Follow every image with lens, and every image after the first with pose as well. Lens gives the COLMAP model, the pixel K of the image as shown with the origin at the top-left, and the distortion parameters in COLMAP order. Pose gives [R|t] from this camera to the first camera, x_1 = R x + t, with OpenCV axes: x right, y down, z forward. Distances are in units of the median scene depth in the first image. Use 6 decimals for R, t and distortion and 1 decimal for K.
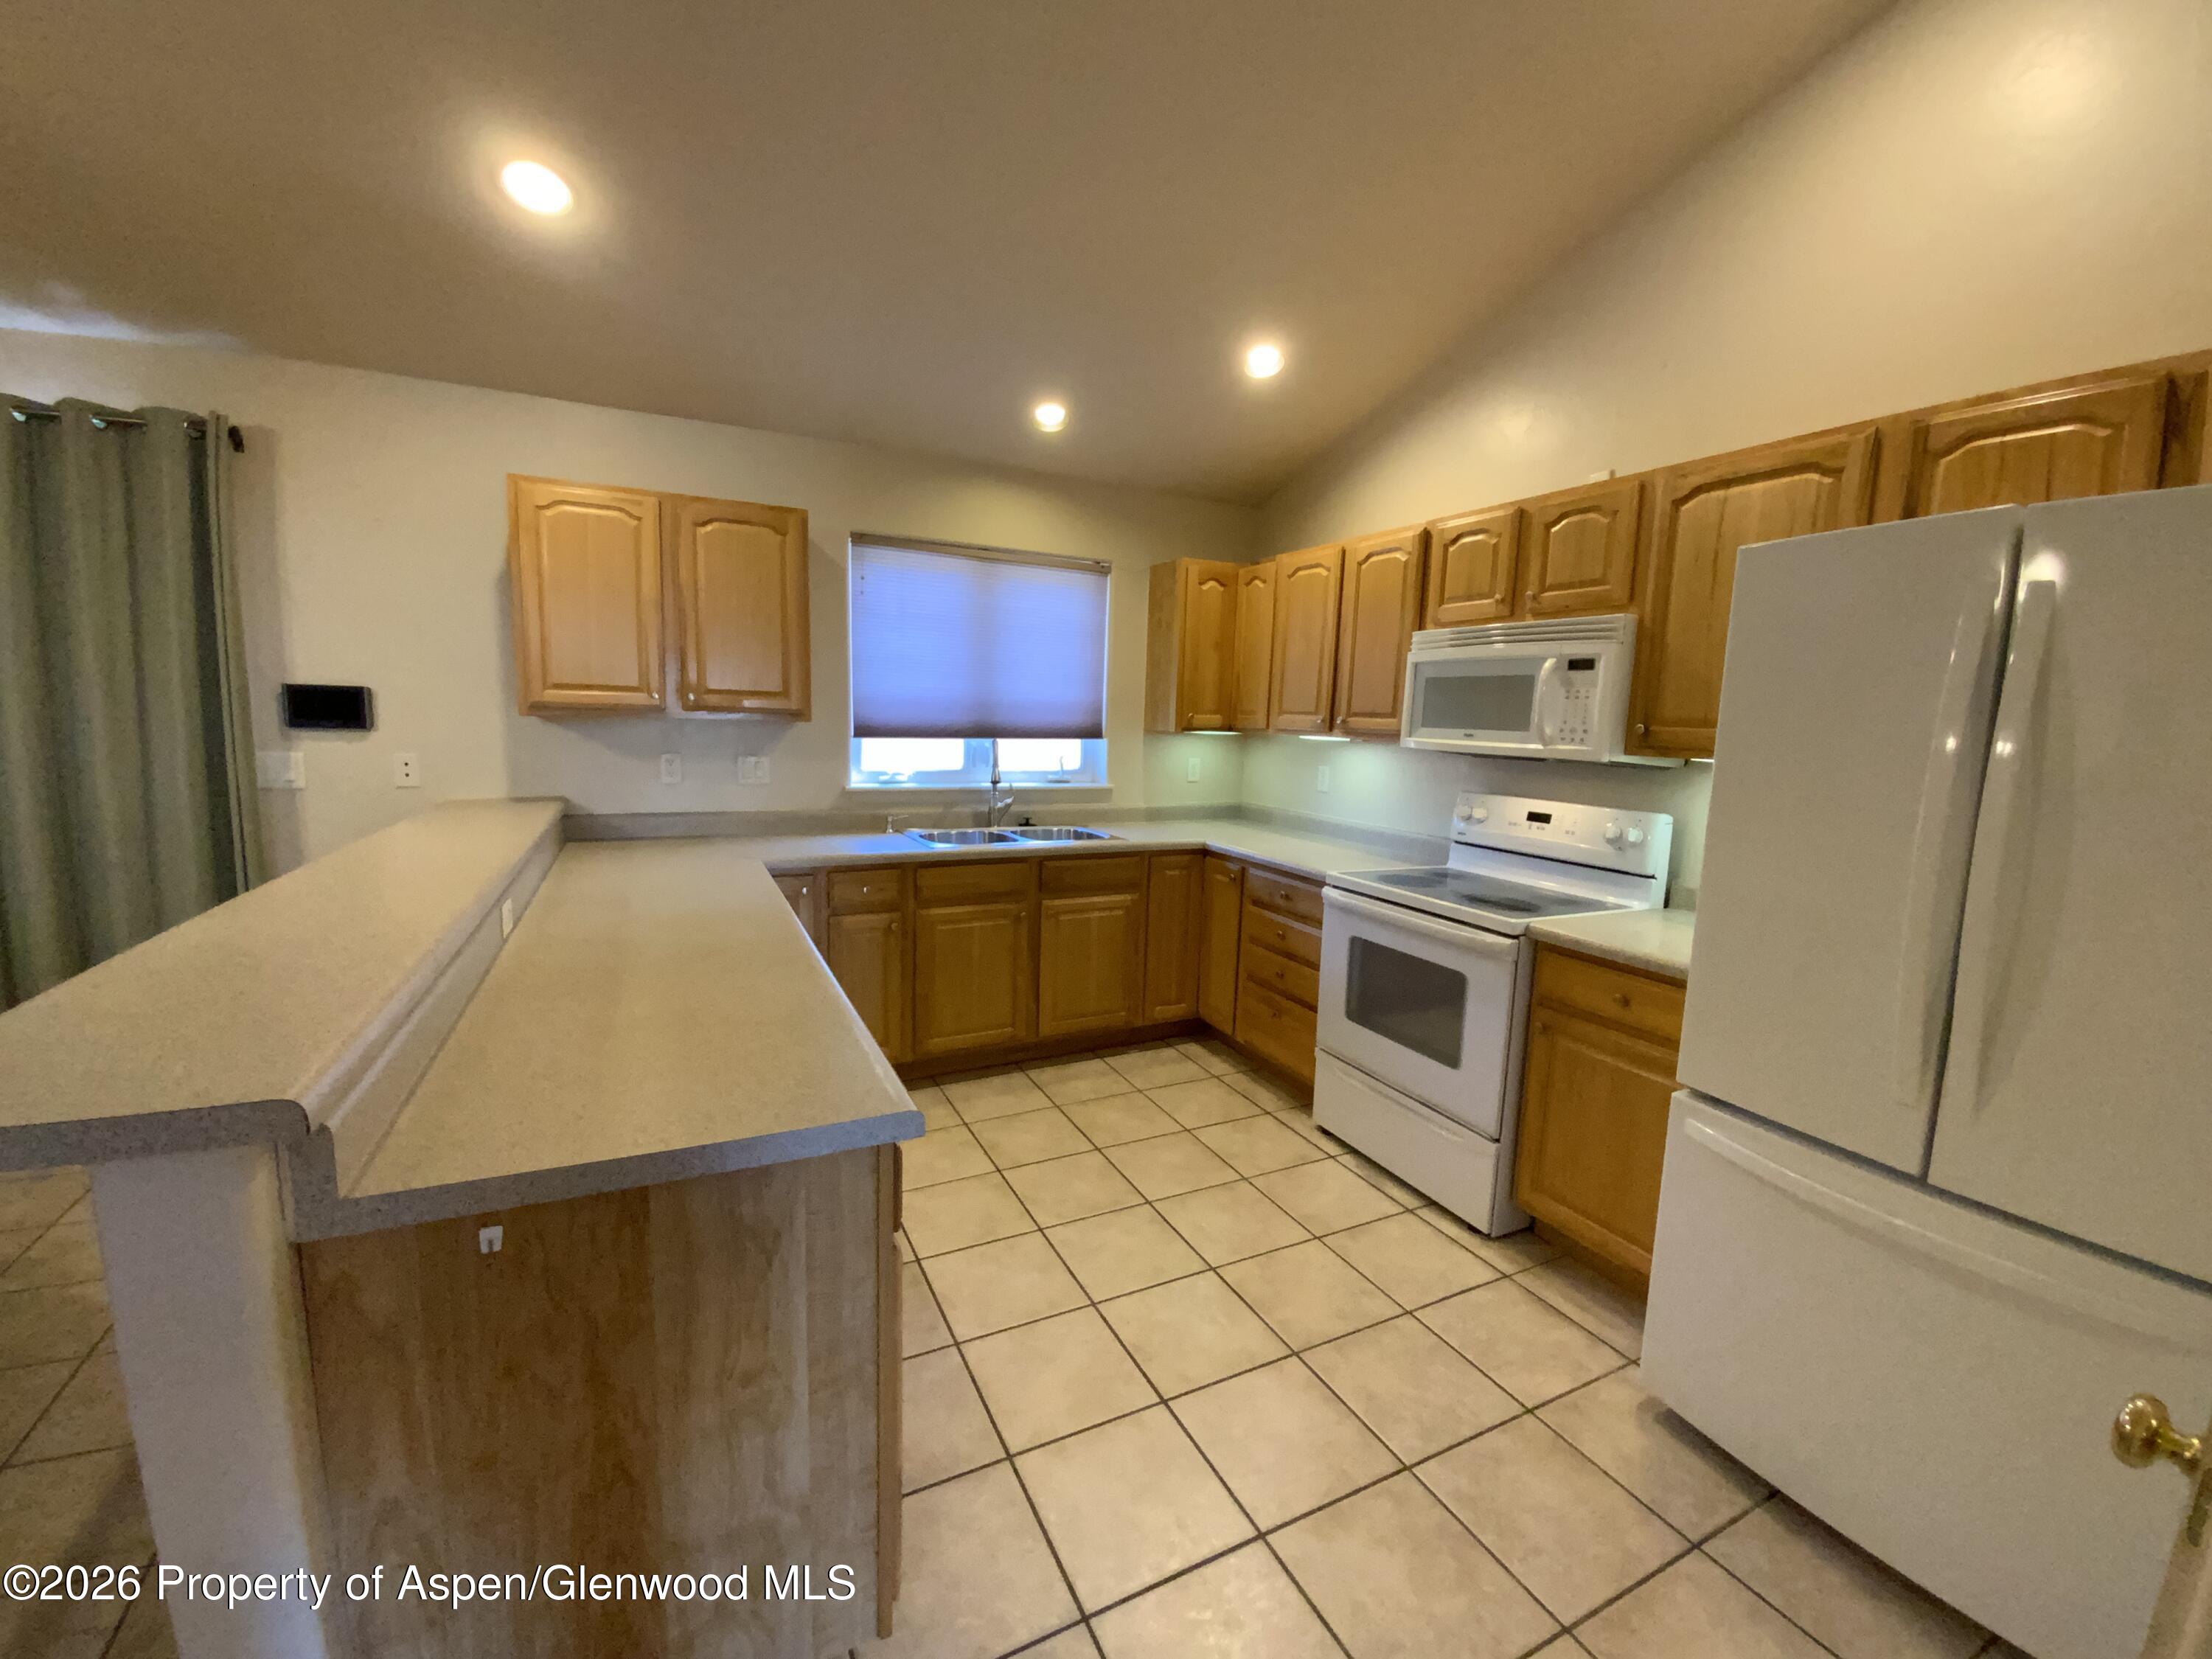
lens RADIAL K [[890.5, 0, 1105.5], [0, 890.5, 832.4], [0, 0, 1]] dist [0.002042, -0.007691]
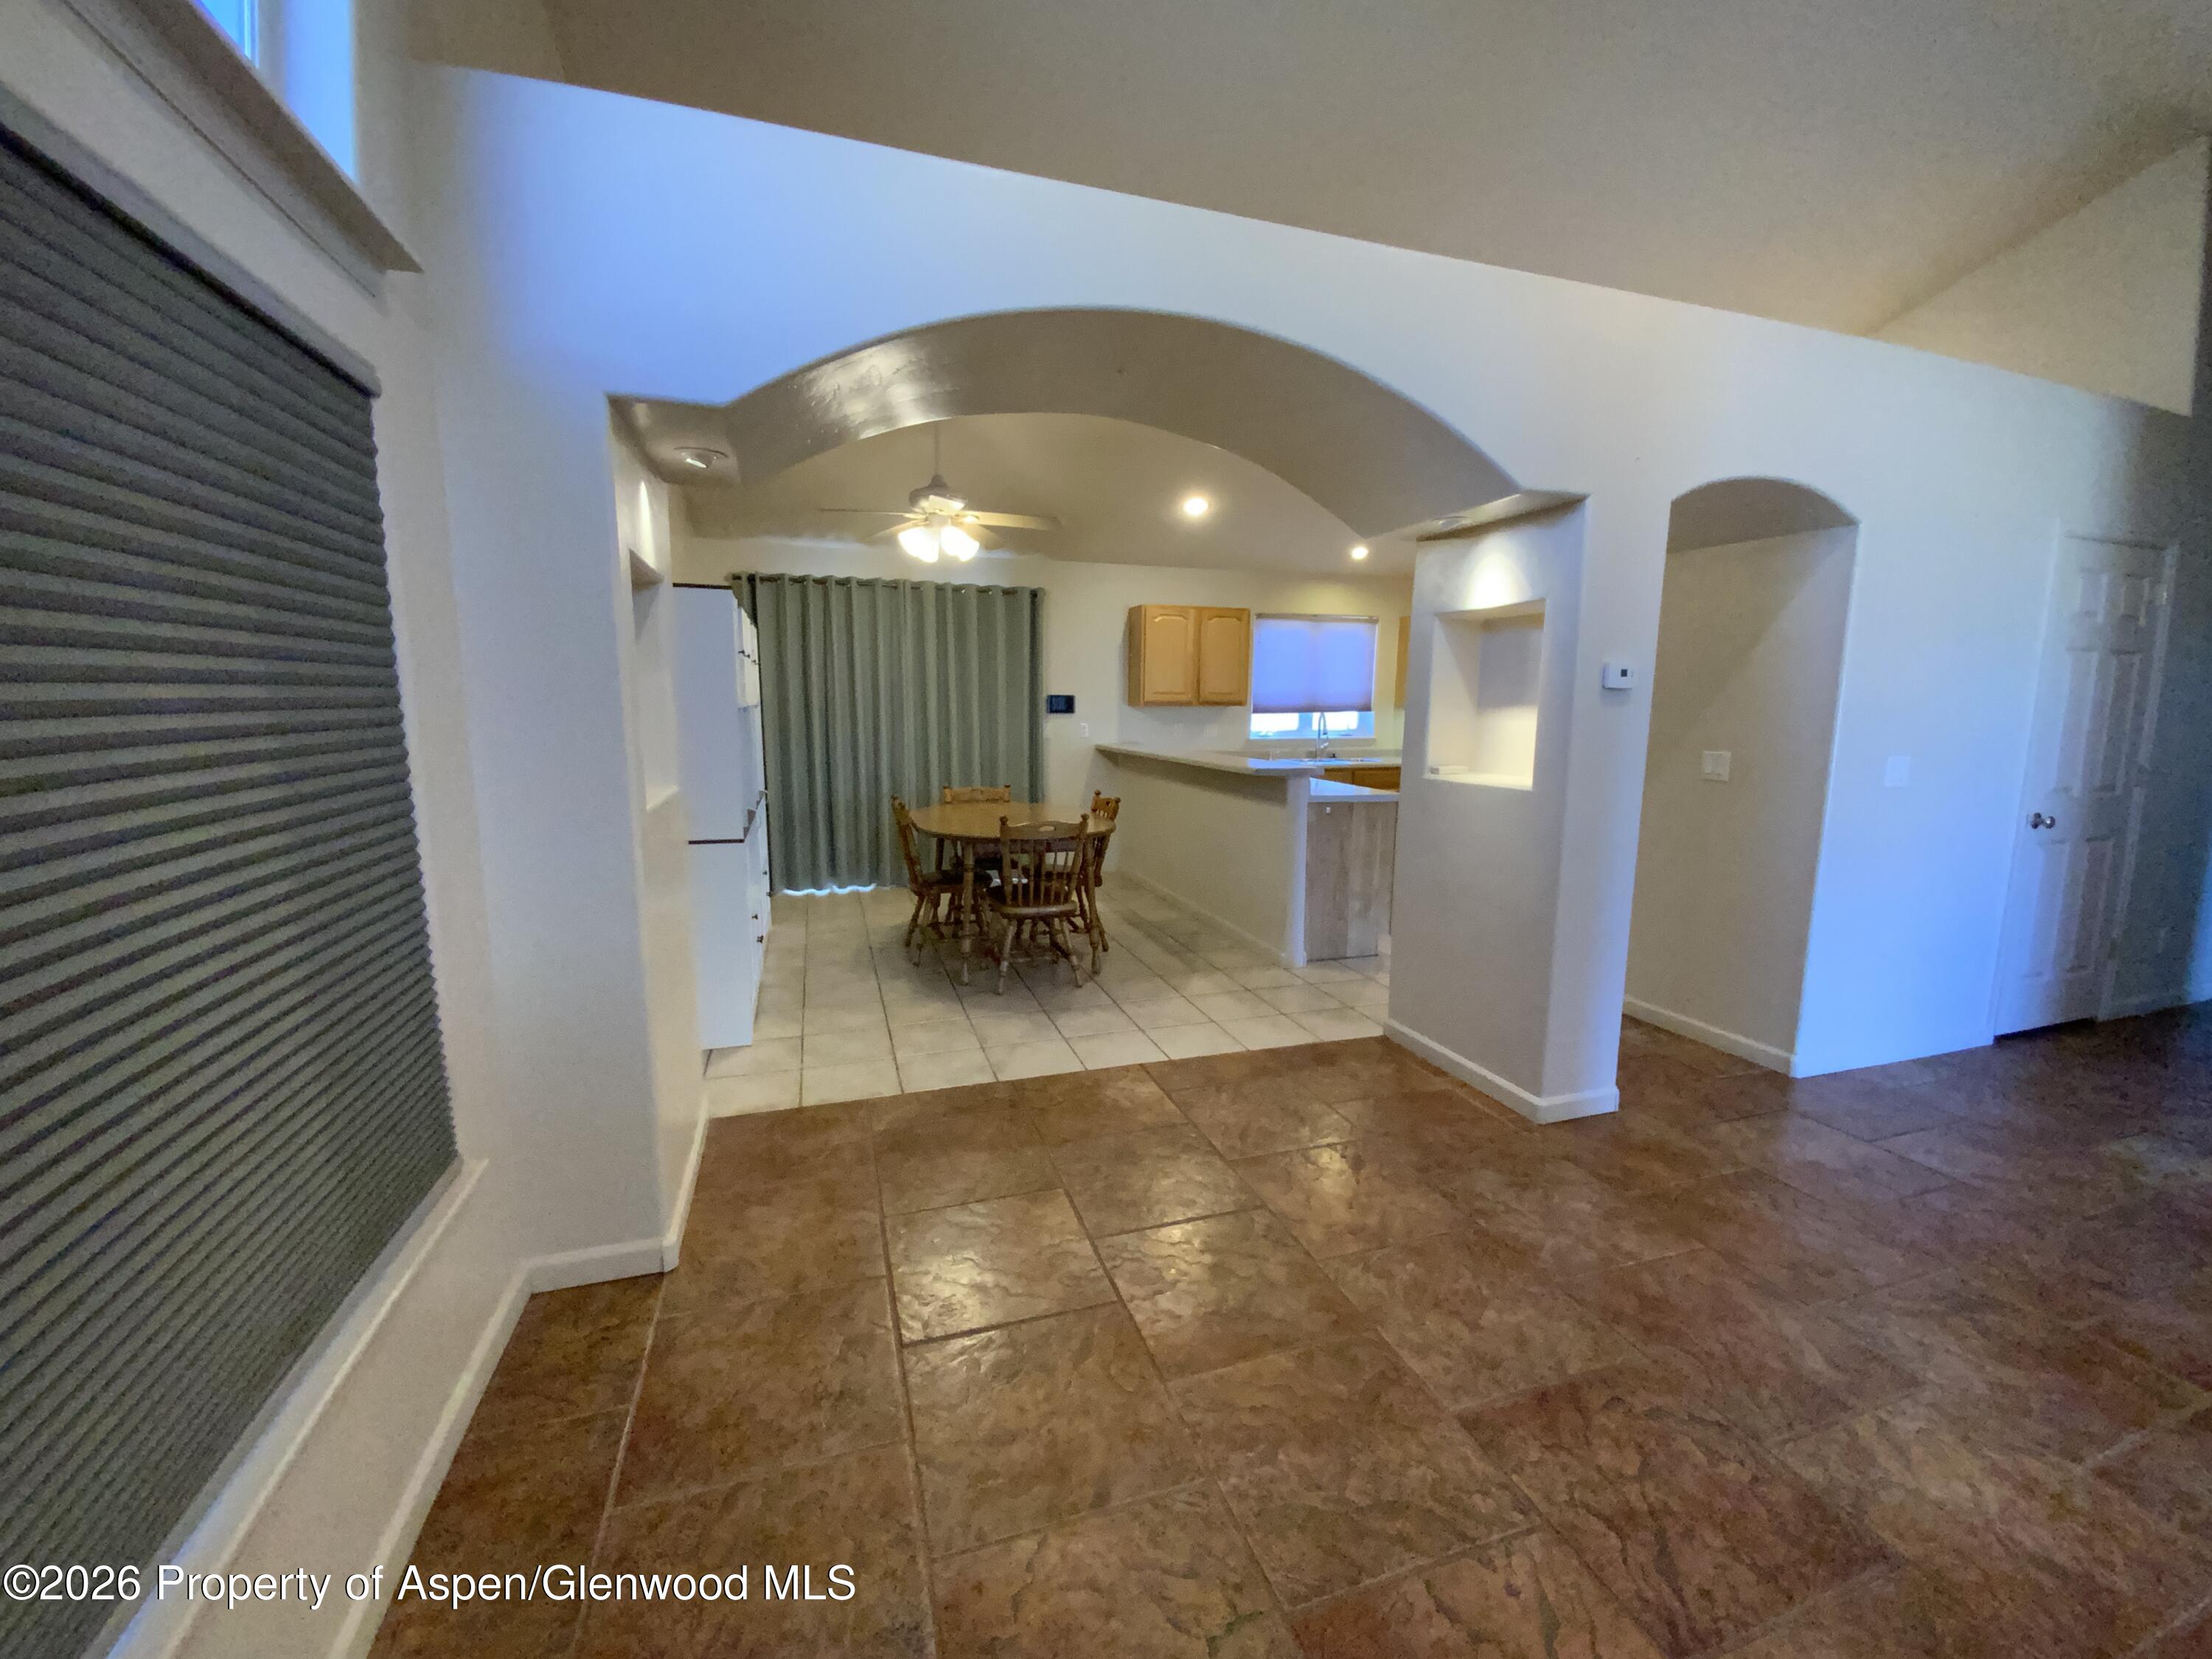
lens RADIAL K [[890.5, 0, 1113.4], [0, 890.5, 835.8], [0, 0, 1]] dist [0.002042, -0.007691]
pose [[0.989333, -0.002232, -0.145653, -0.391743], [0.005213, 0.999785, 0.020089, 0.166908], [0.145577, -0.020634, 0.989132, -1.352333]]
